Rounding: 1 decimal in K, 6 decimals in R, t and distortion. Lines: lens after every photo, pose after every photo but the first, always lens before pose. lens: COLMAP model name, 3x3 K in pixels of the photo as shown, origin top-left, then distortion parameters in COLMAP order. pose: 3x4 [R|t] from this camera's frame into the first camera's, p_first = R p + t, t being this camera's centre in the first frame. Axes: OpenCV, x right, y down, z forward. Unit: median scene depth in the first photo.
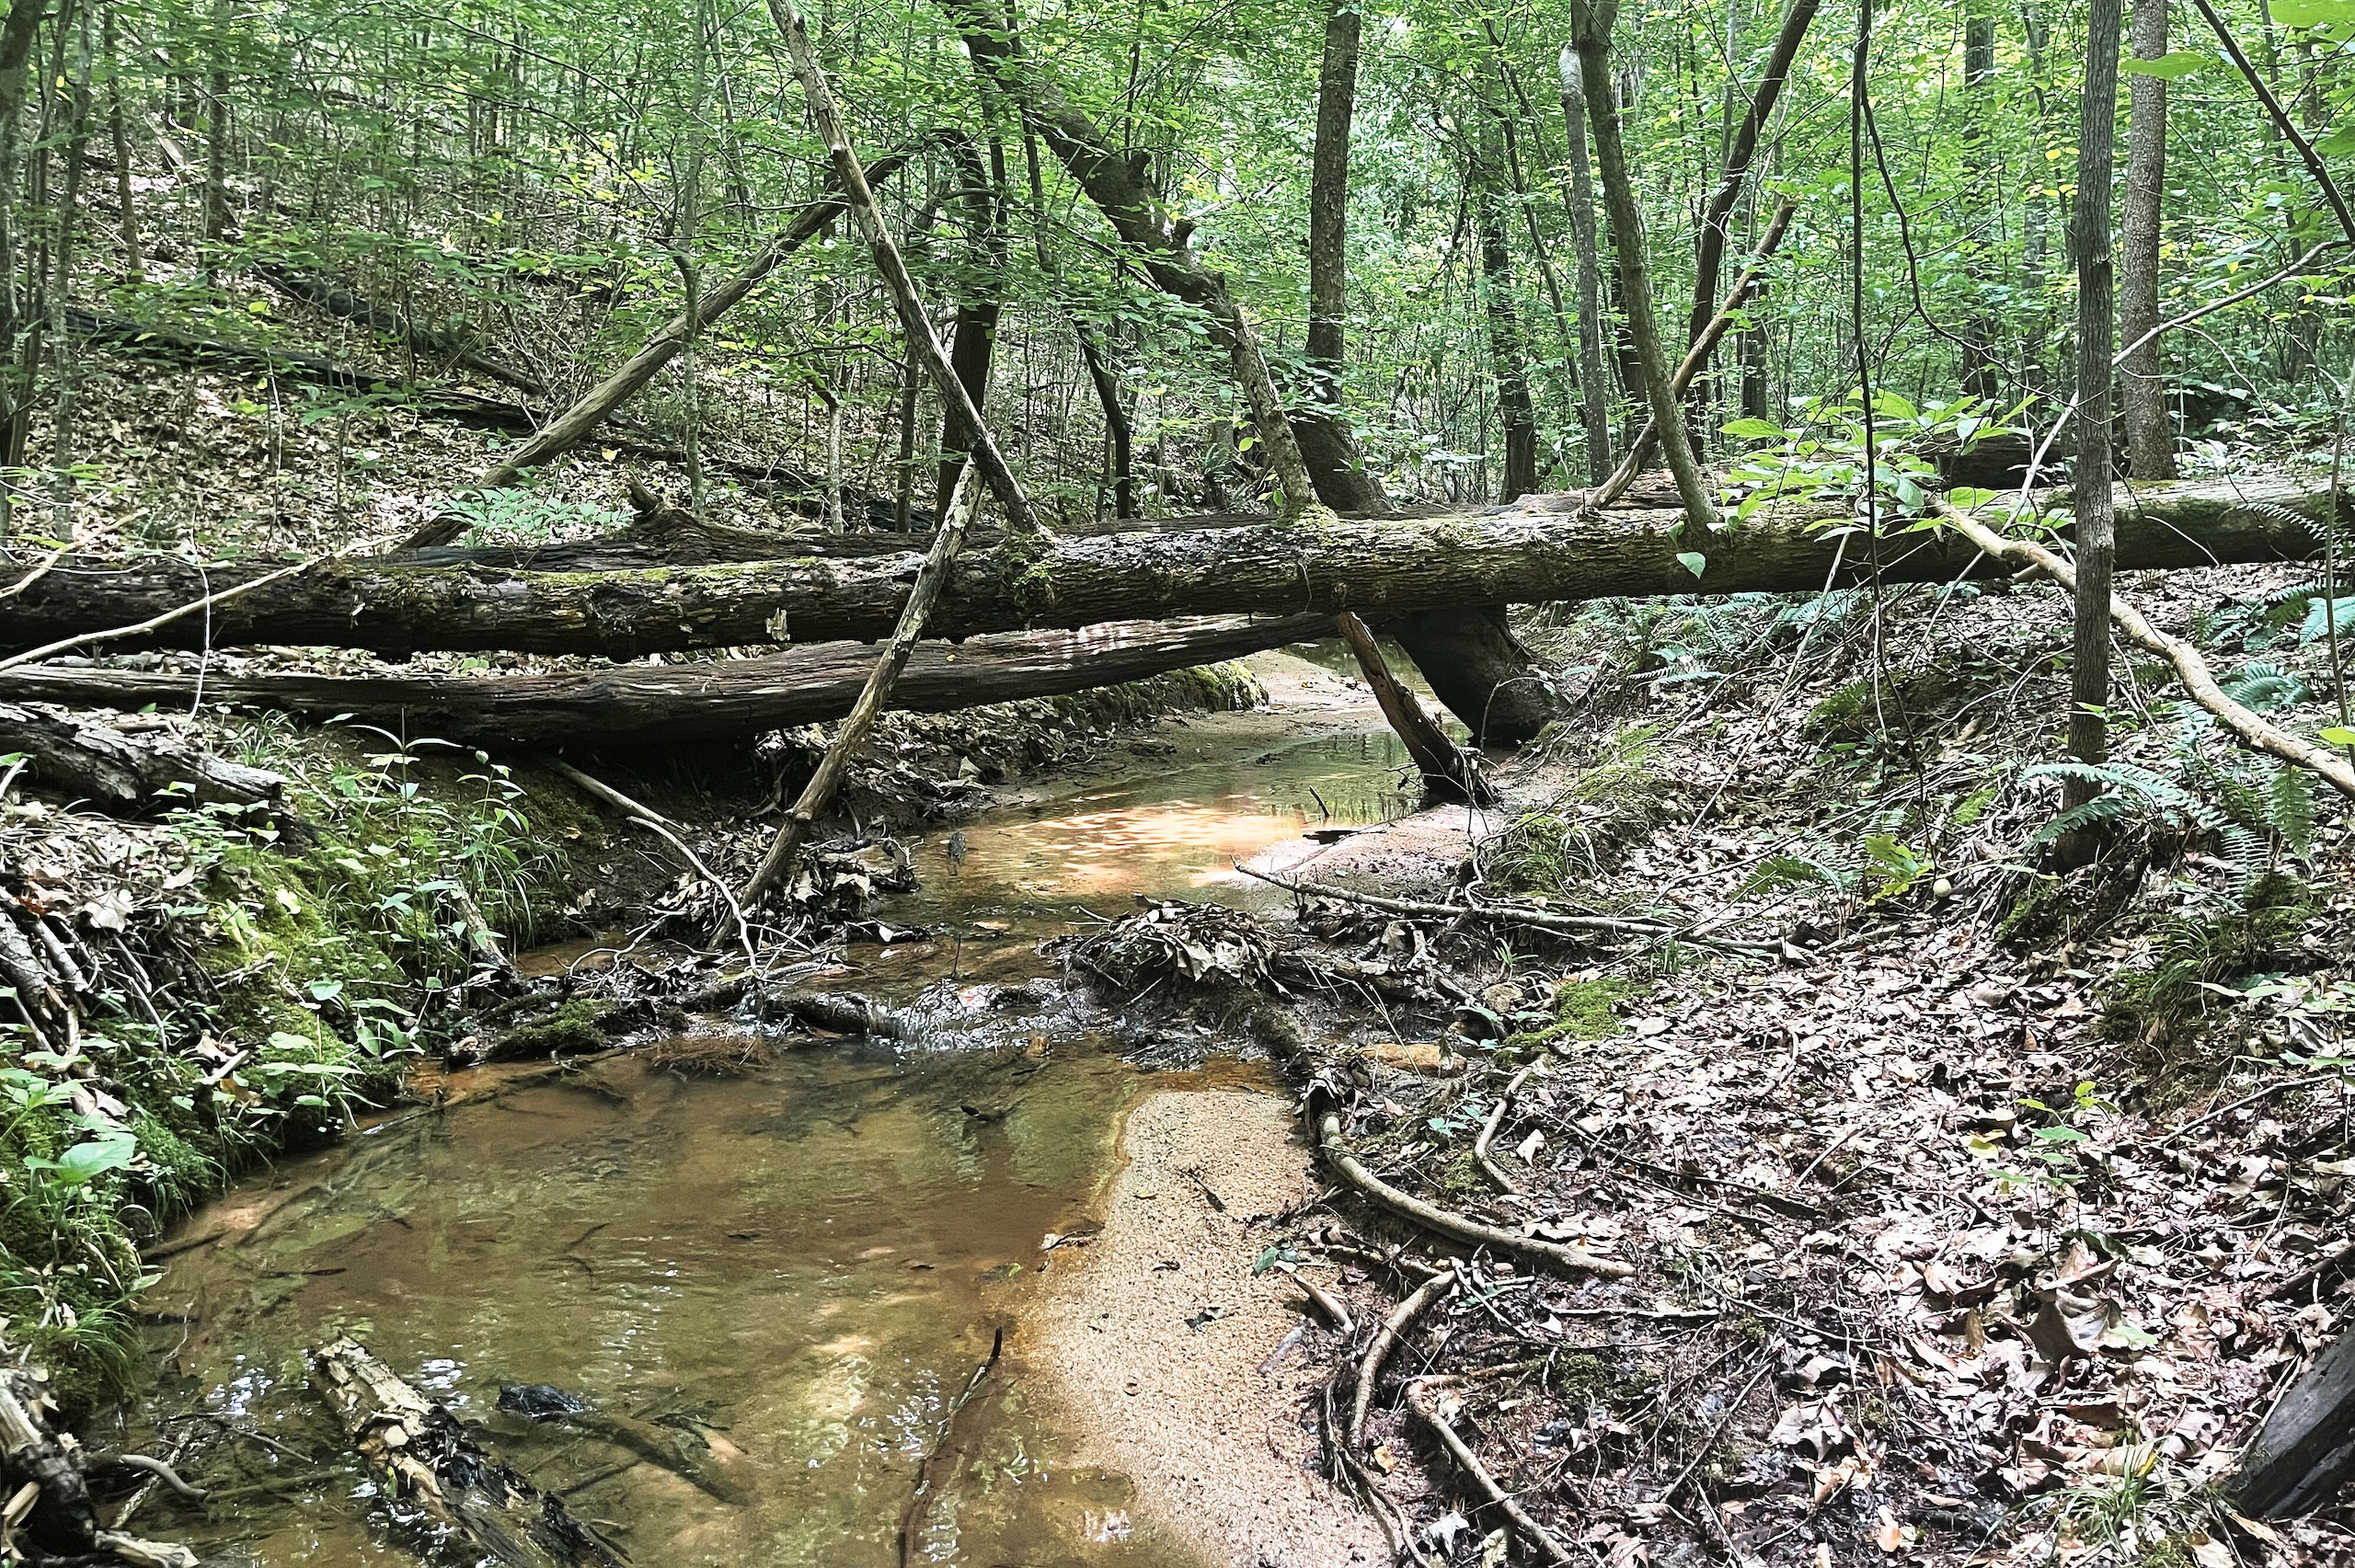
lens RADIAL K [[1786.3, 0, 1205.3], [0, 1786.3, 777.1], [0, 0, 1]] dist [0.056090, -0.088602]
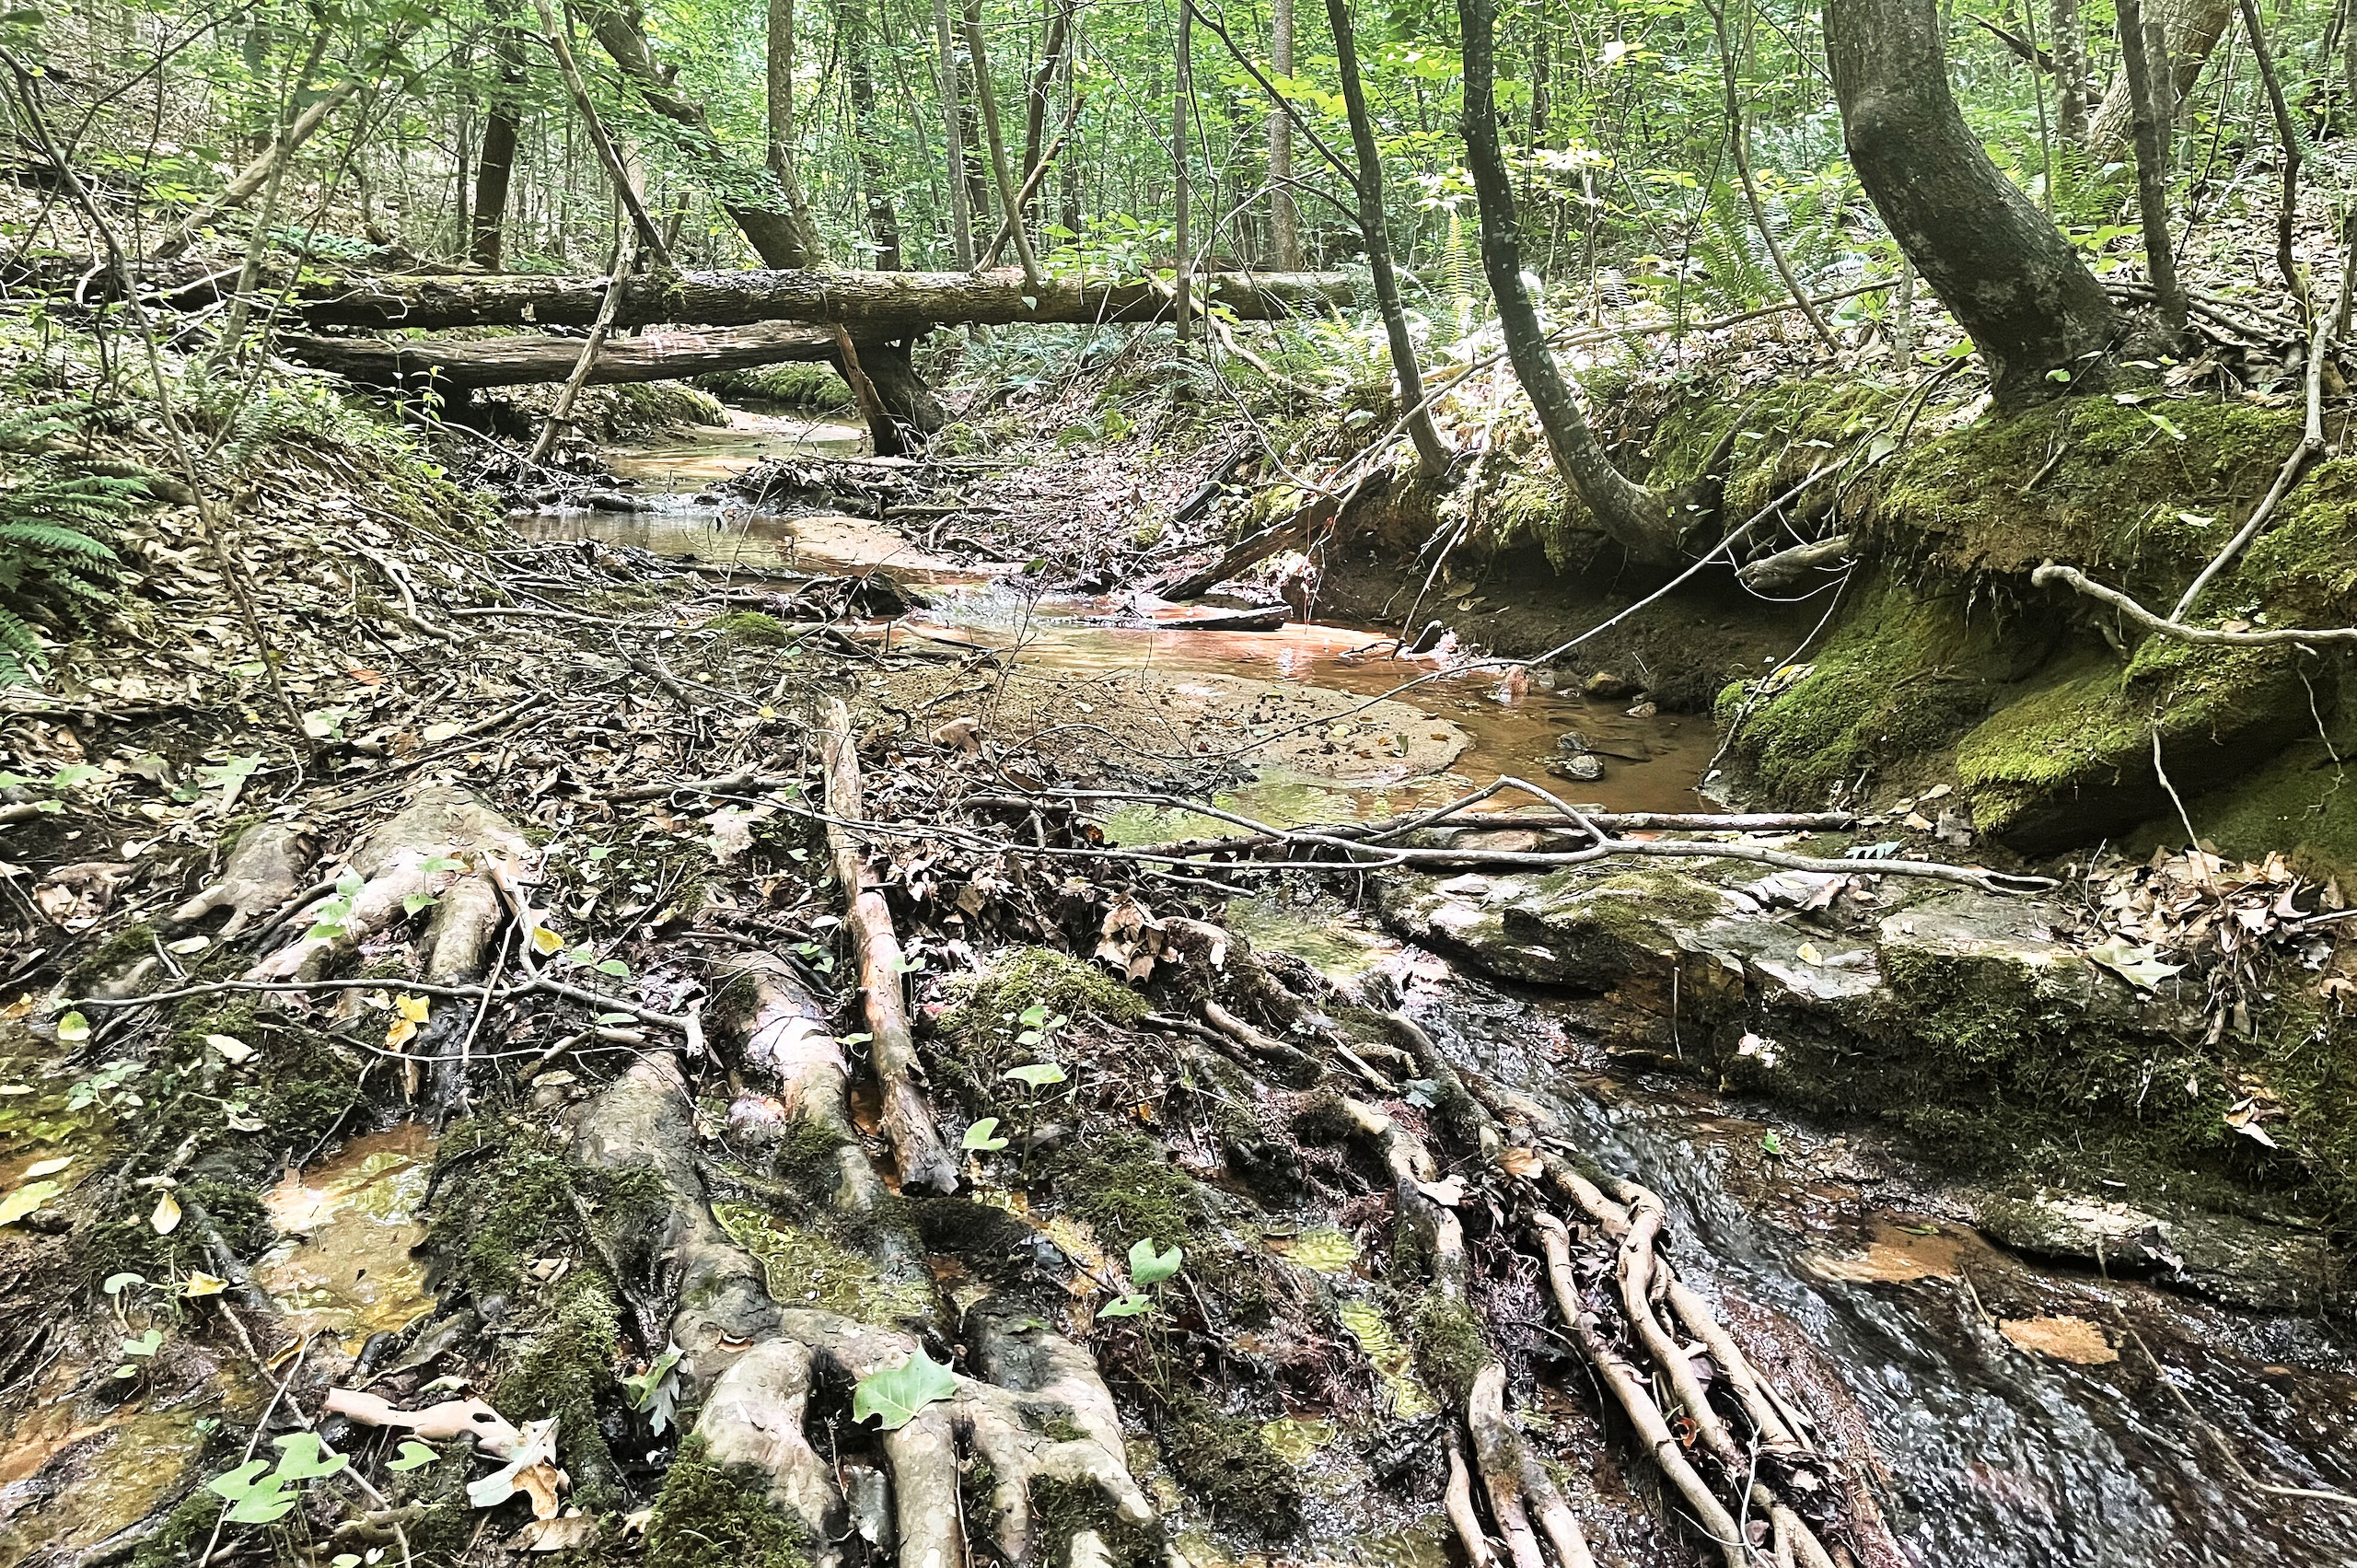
lens RADIAL K [[1788.1, 0, 1206.3], [0, 1788.1, 777.1], [0, 0, 1]] dist [0.056090, -0.088602]
pose [[0.937177, -0.053865, 0.344670, -0.204909], [0.021249, 0.994987, 0.097720, 0.174118], [-0.348205, -0.084257, 0.933624, -0.765045]]
